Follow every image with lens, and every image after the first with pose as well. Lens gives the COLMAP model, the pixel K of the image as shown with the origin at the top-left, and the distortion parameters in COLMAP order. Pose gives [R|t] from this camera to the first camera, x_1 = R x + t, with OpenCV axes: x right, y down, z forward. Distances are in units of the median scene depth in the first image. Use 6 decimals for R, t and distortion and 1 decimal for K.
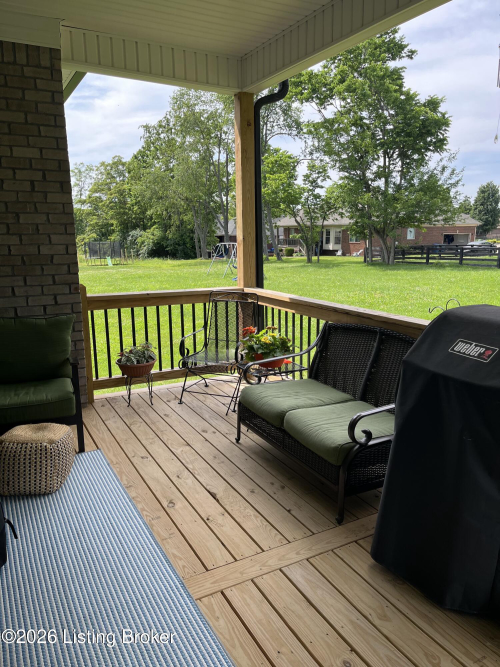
lens RADIAL K [[503.8, 0, 251.1], [0, 503.8, 336.8], [0, 0, 1]] dist [0.085690, -0.111446]
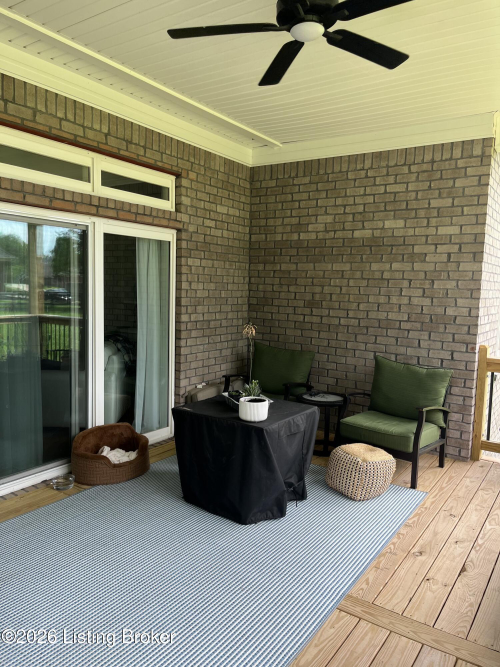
lens RADIAL K [[503.8, 0, 251.1], [0, 503.8, 336.8], [0, 0, 1]] dist [0.085690, -0.111446]
pose [[0.454063, 0.107890, -0.884413, 0.425654], [-0.211521, 0.977316, 0.010627, -0.033807], [0.865497, 0.182247, 0.466584, 0.096372]]
